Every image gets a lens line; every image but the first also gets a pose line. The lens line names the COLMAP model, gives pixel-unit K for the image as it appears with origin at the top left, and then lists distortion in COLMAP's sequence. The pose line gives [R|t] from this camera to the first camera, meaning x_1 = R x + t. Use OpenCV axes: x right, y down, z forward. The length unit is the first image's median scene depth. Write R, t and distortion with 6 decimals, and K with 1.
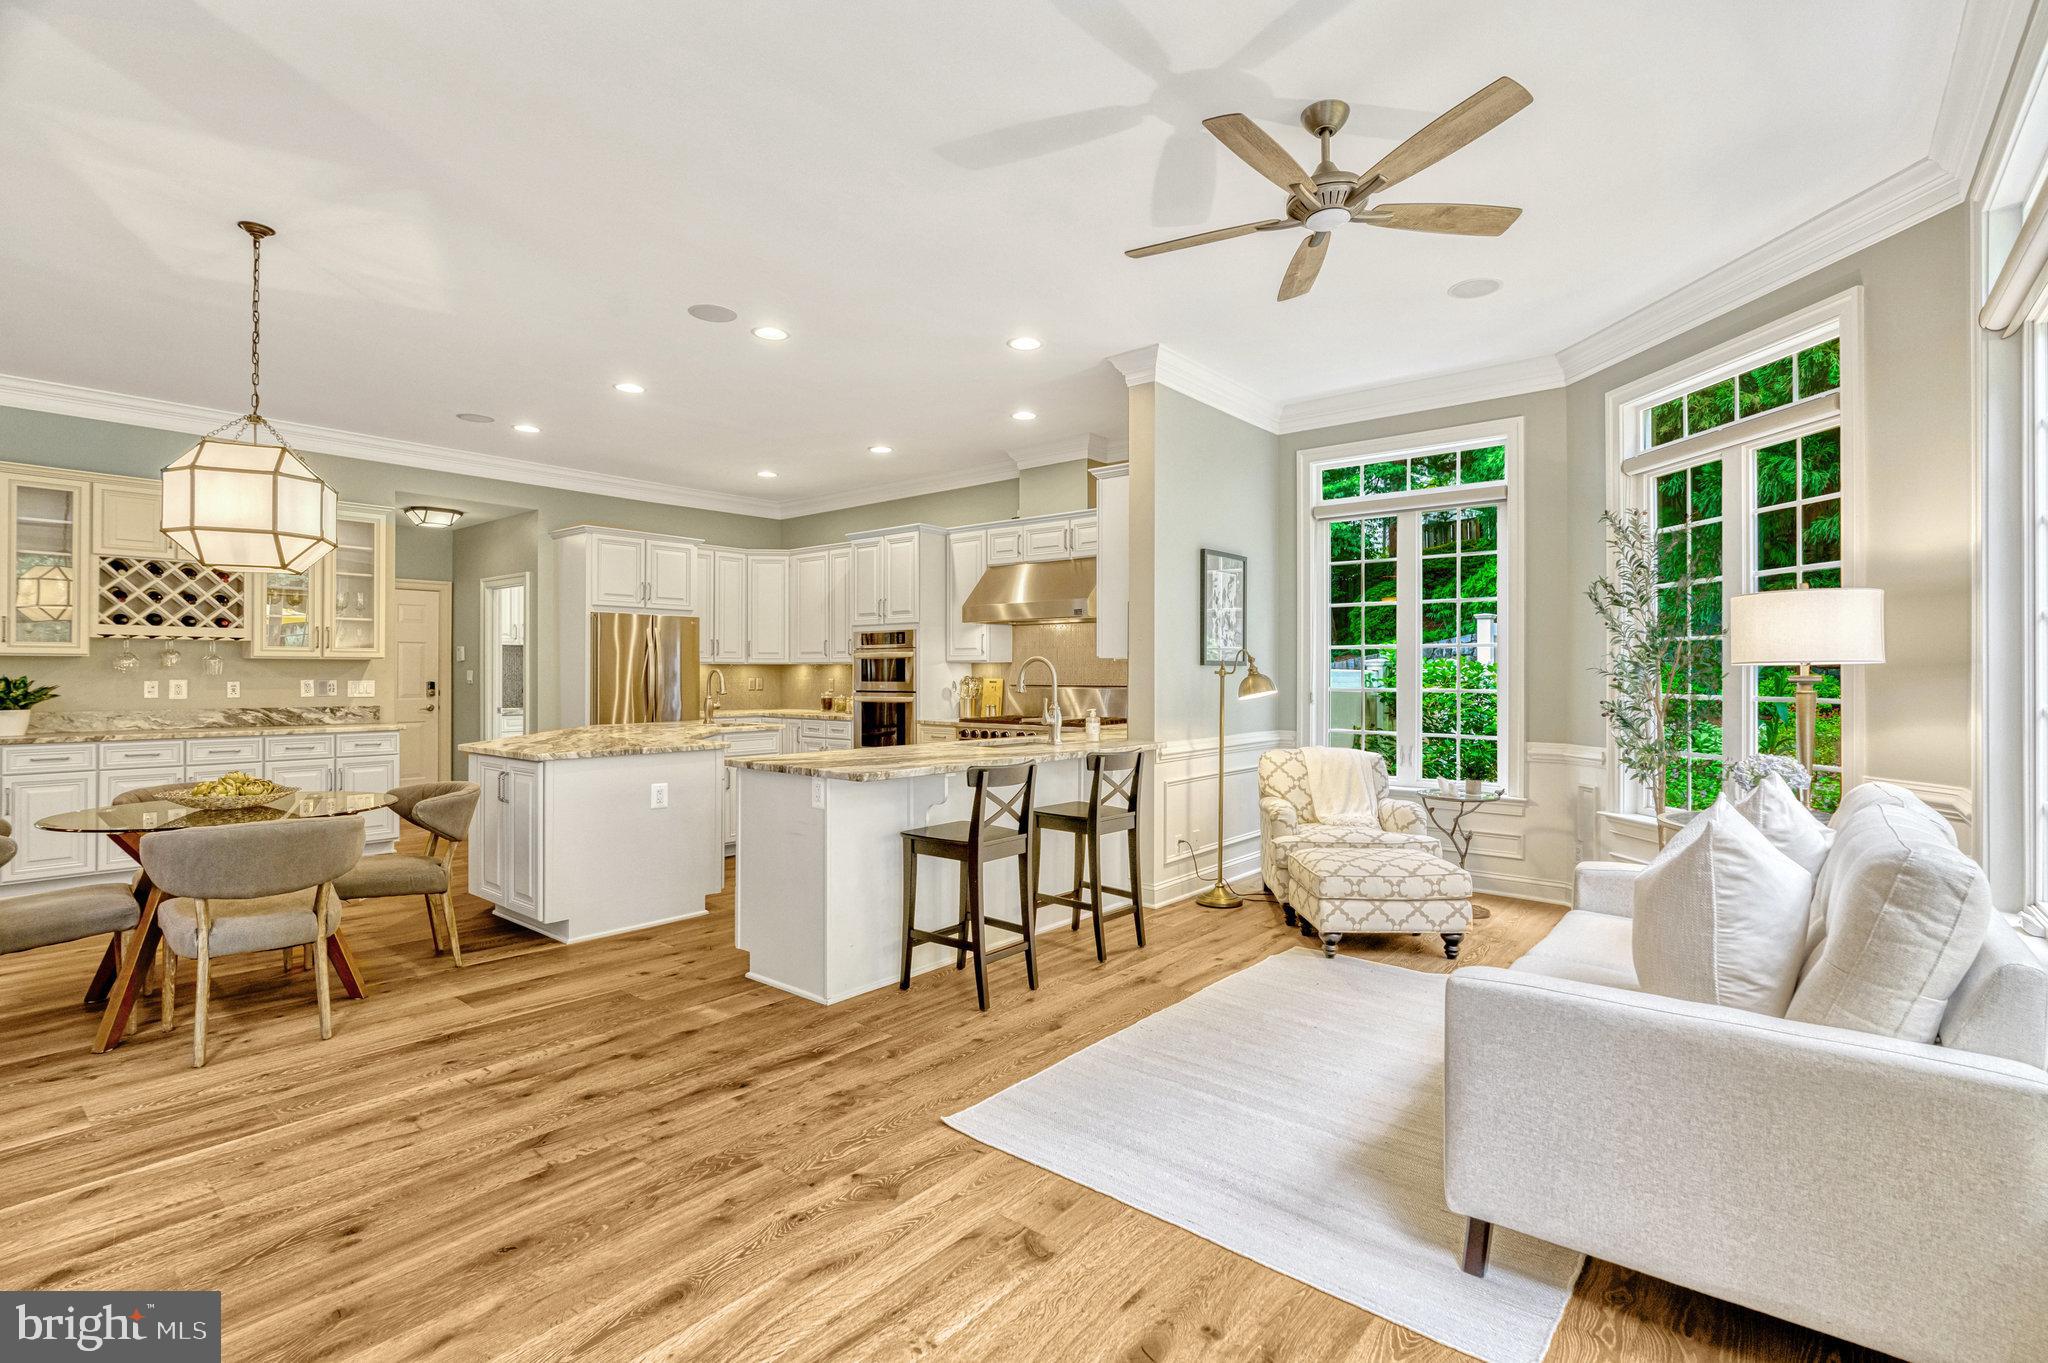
lens RADIAL K [[939.8, 0, 1023.2], [0, 939.8, 668.4], [0, 0, 1]] dist [-0.010792, 0.004482]
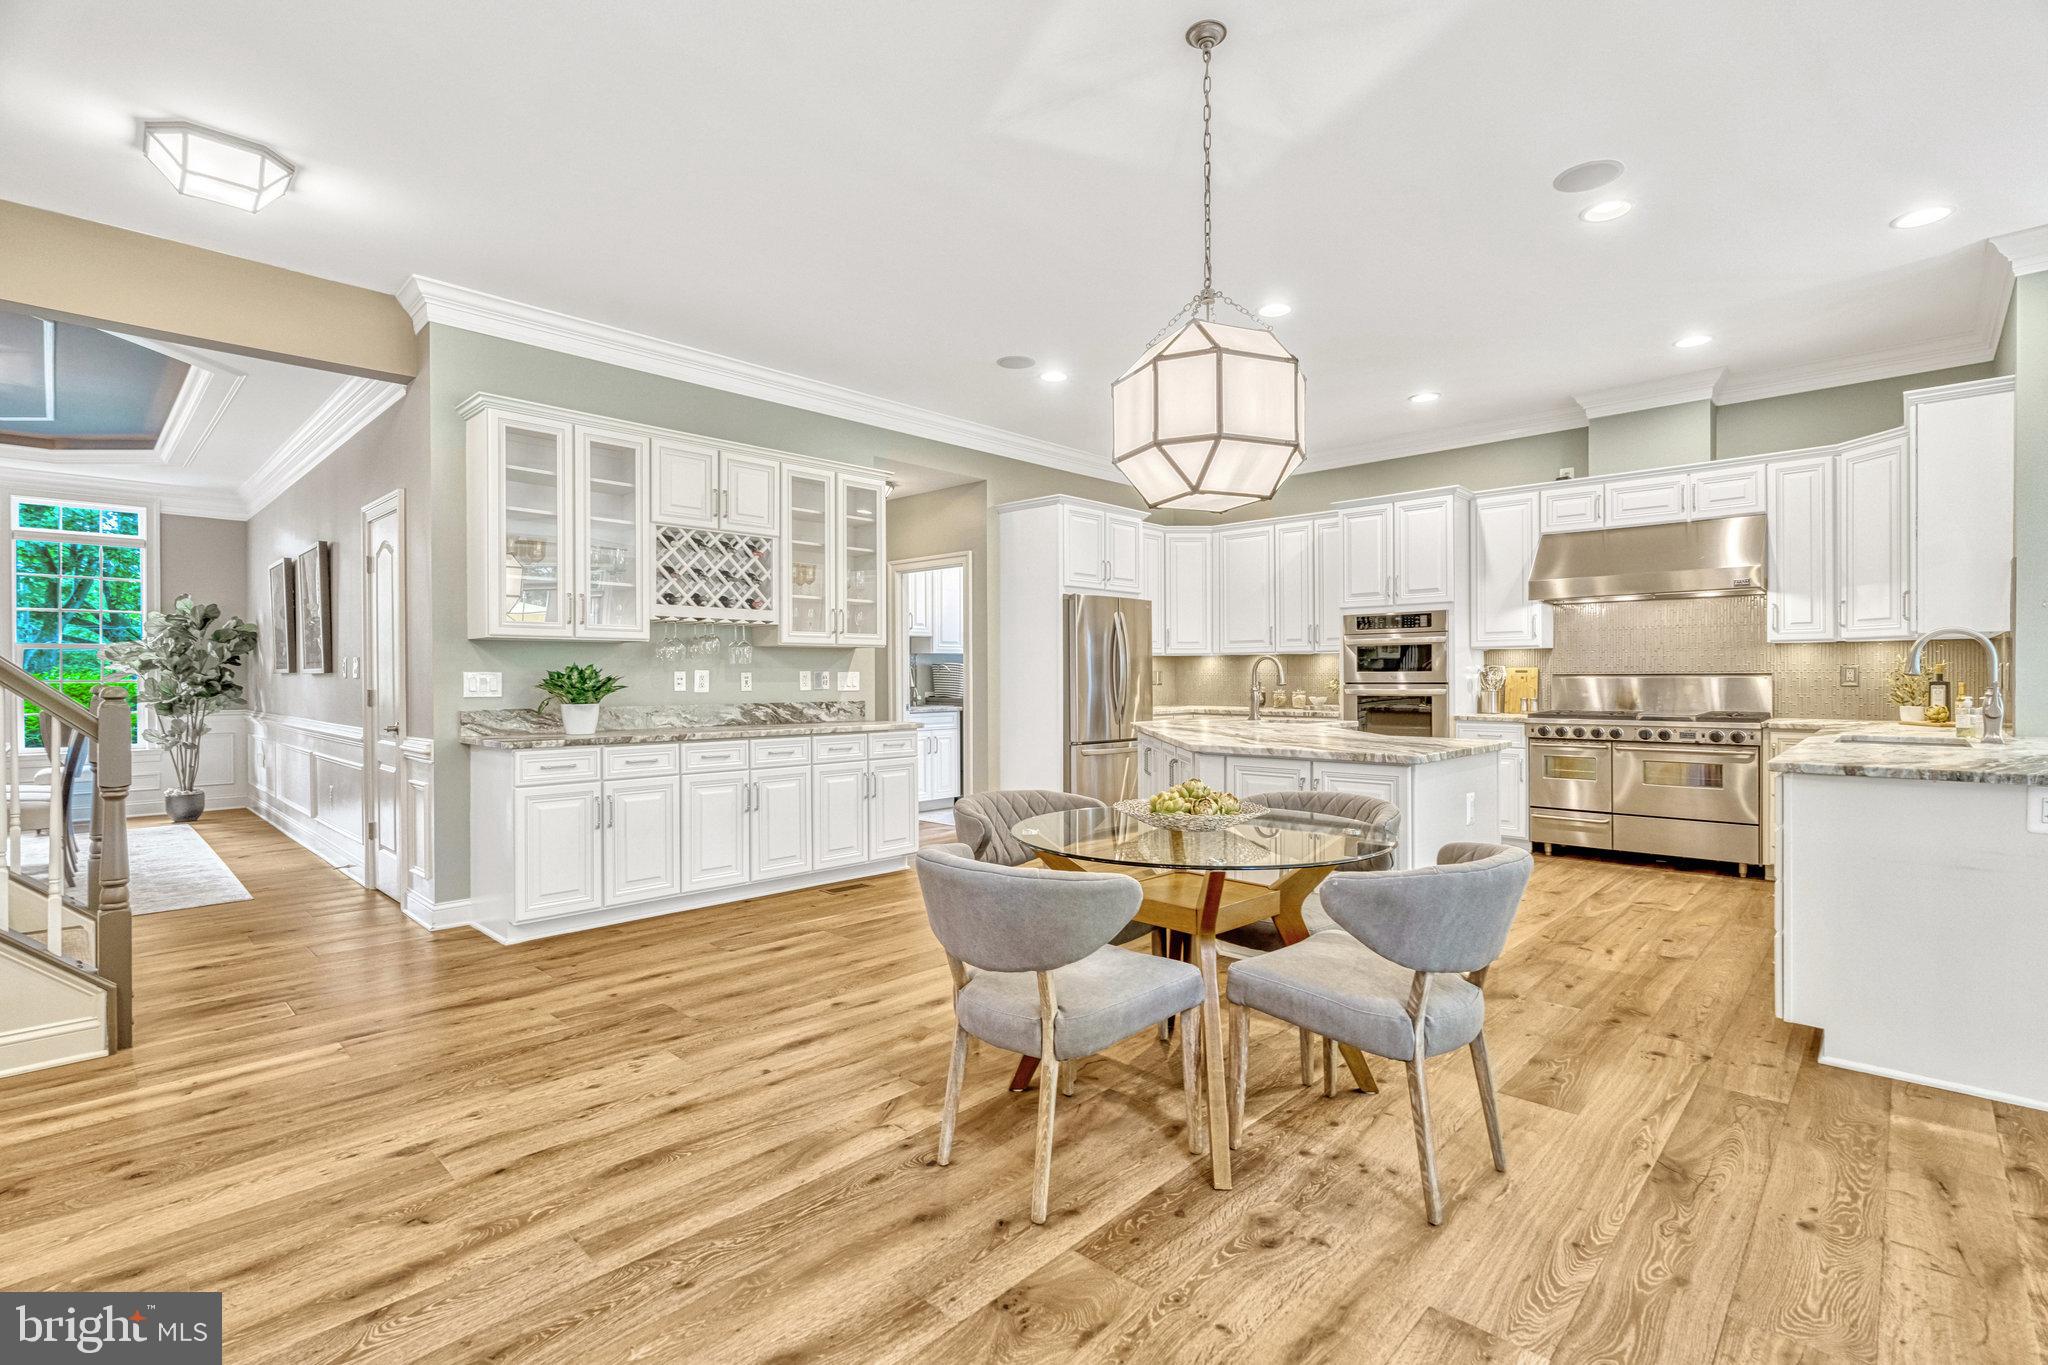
lens RADIAL K [[939.8, 0, 1013.6], [0, 939.8, 675.2], [0, 0, 1]] dist [-0.010792, 0.004482]
pose [[0.997126, -0.005312, -0.075578, -0.558808], [0.005600, 0.999978, 0.003590, 0.015509], [0.075557, -0.004003, 0.997133, 0.154815]]
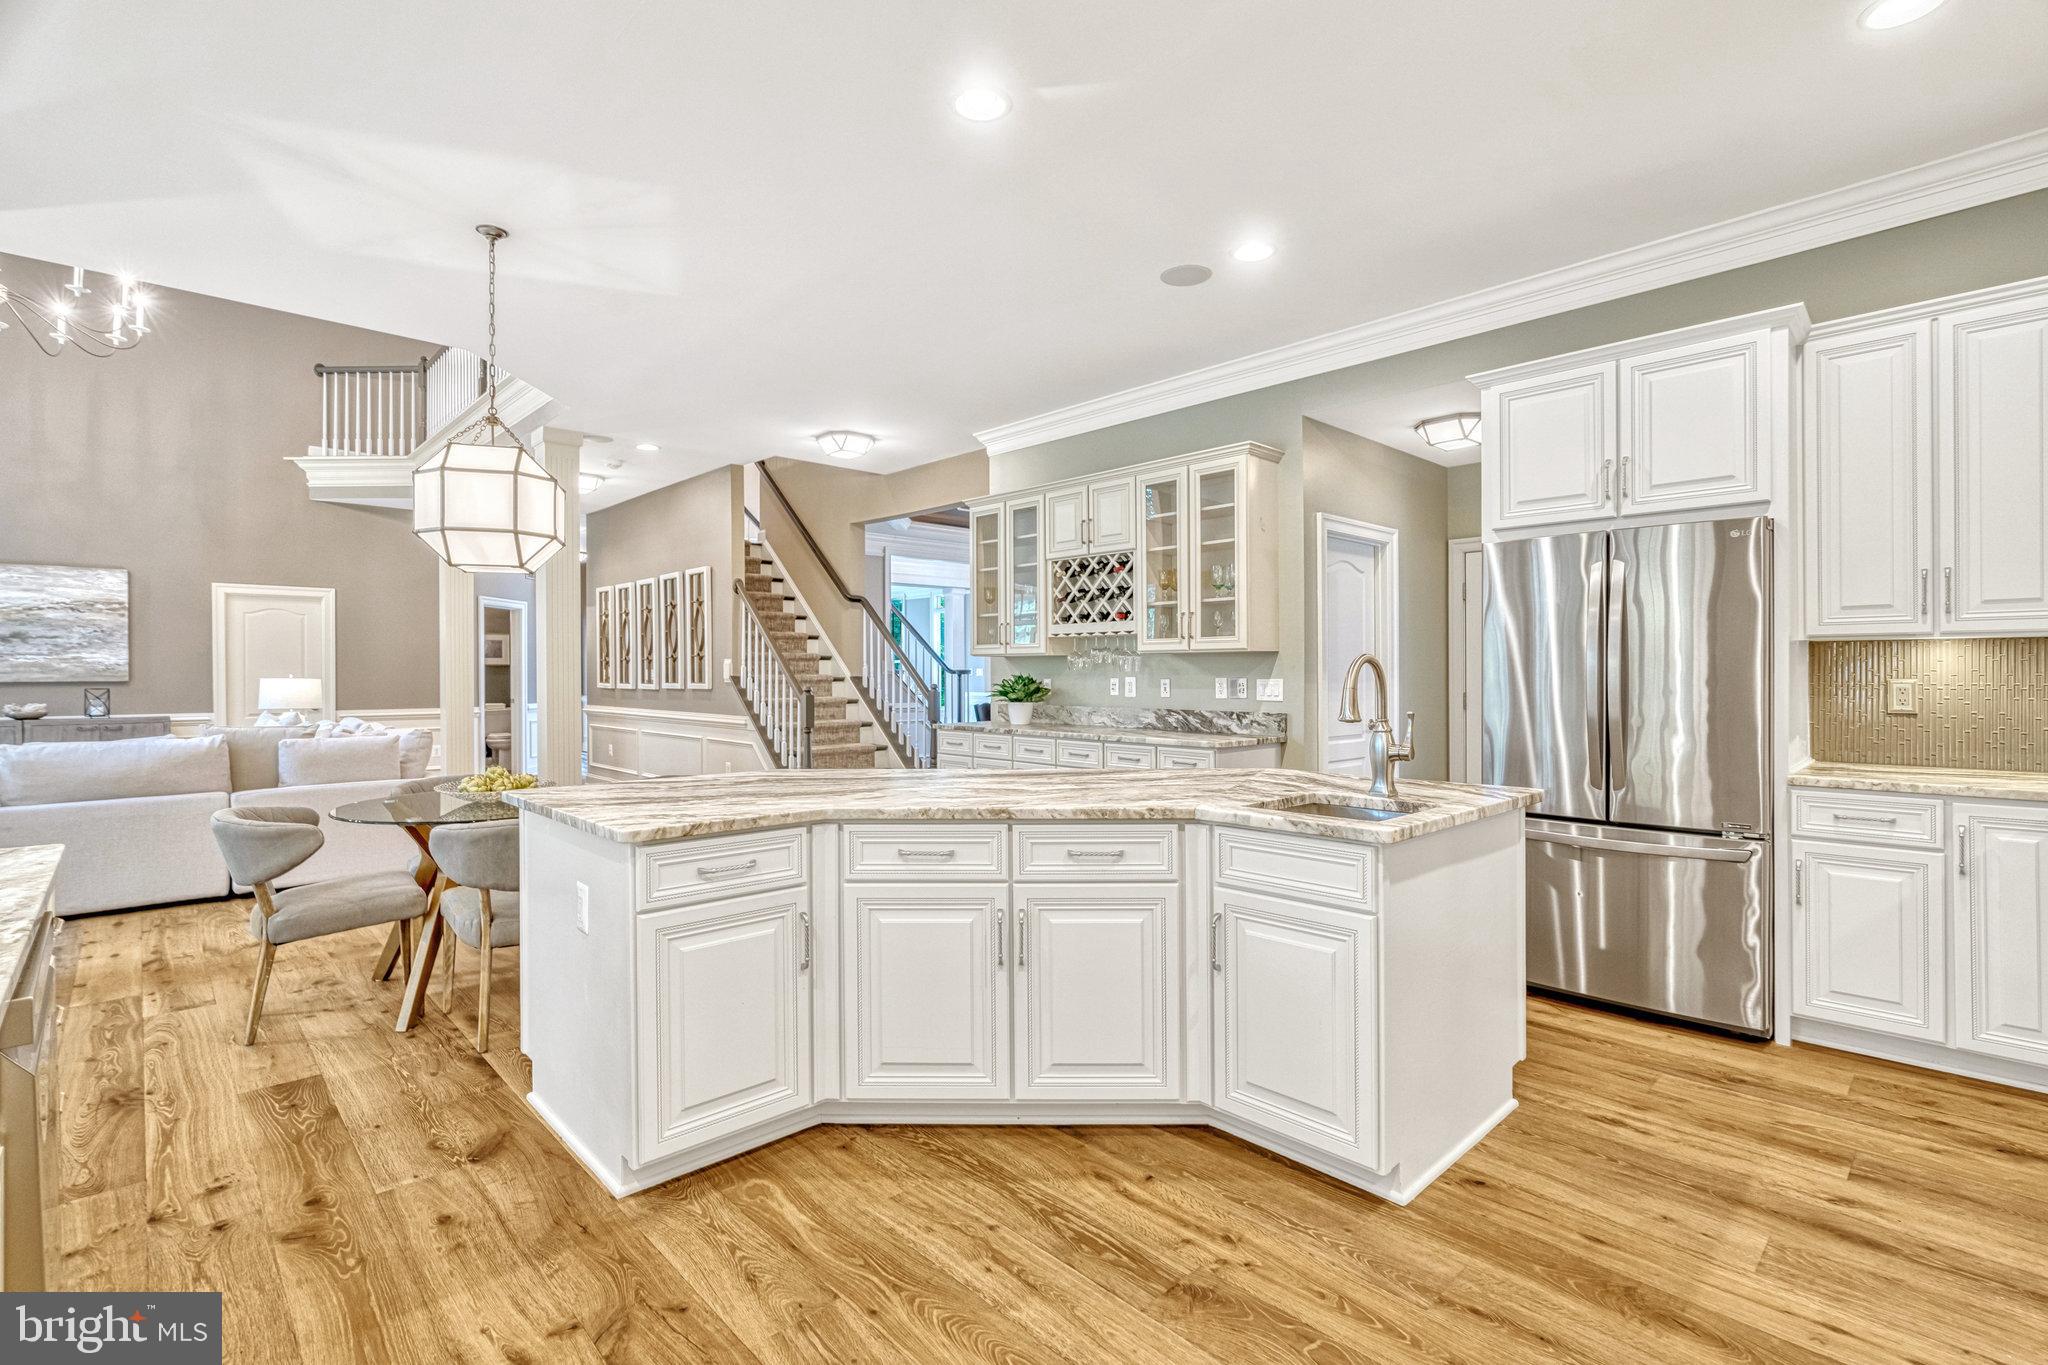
lens RADIAL K [[939.8, 0, 1046.4], [0, 939.8, 673.8], [0, 0, 1]] dist [-0.010792, 0.004482]
pose [[-0.106672, 0.001529, -0.994293, 0.074631], [0.009215, 0.999957, 0.000549, 0.007557], [0.994252, -0.009104, -0.106681, 1.034634]]
